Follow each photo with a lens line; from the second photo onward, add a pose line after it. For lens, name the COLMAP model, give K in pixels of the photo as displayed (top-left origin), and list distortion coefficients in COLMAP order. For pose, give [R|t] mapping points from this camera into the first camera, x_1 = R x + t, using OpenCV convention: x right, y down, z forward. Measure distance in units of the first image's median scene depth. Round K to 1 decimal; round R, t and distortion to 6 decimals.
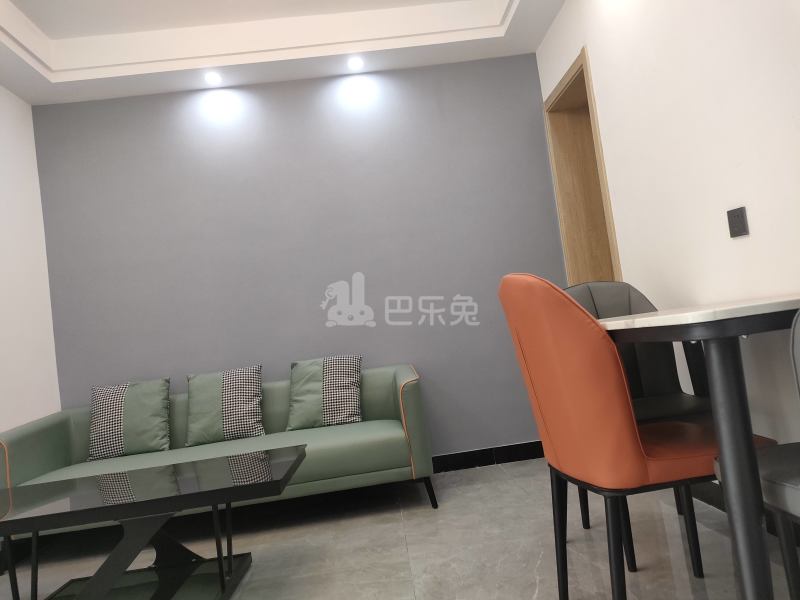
lens RADIAL K [[580.8, 0, 401.1], [0, 580.8, 302.5], [0, 0, 1]] dist [0.077172, -0.076976]
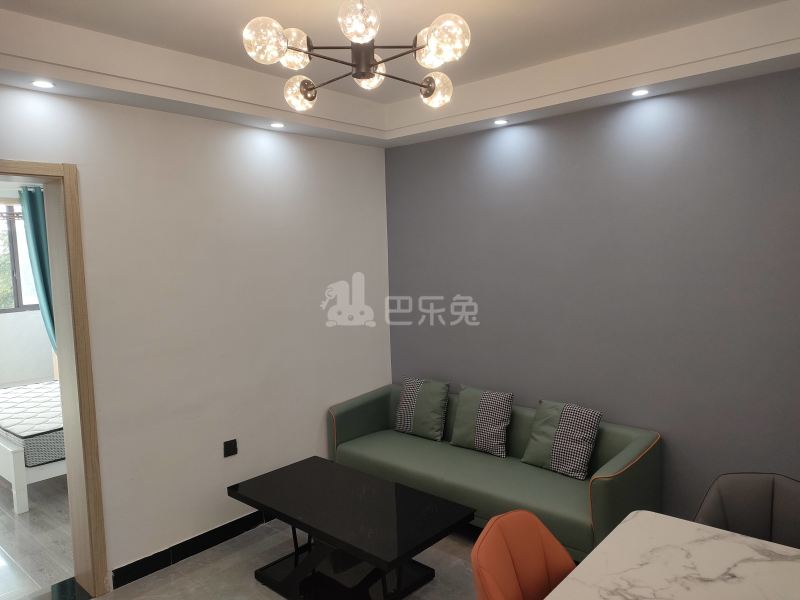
lens RADIAL K [[580.8, 0, 401.1], [0, 580.8, 302.5], [0, 0, 1]] dist [0.077172, -0.076976]
pose [[0.717421, 0.170265, -0.675512, 0.338812], [-0.026080, 0.975557, 0.218195, -0.309303], [0.696151, -0.138920, 0.704326, 0.092439]]
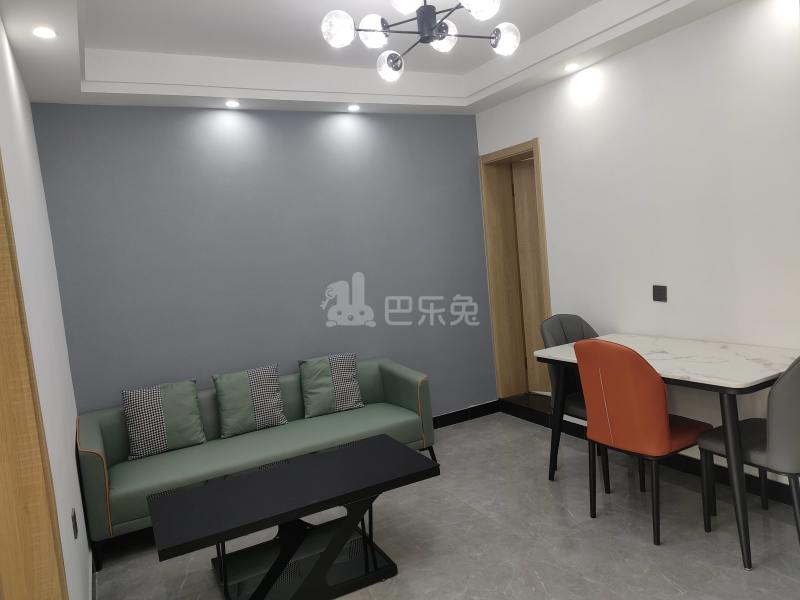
lens RADIAL K [[580.8, 0, 401.1], [0, 580.8, 302.5], [0, 0, 1]] dist [0.077172, -0.076976]
pose [[0.905589, 0.004923, 0.424128, -0.526228], [-0.048856, 0.994488, 0.092773, -0.140984], [-0.421334, -0.104735, 0.900838, -0.154725]]
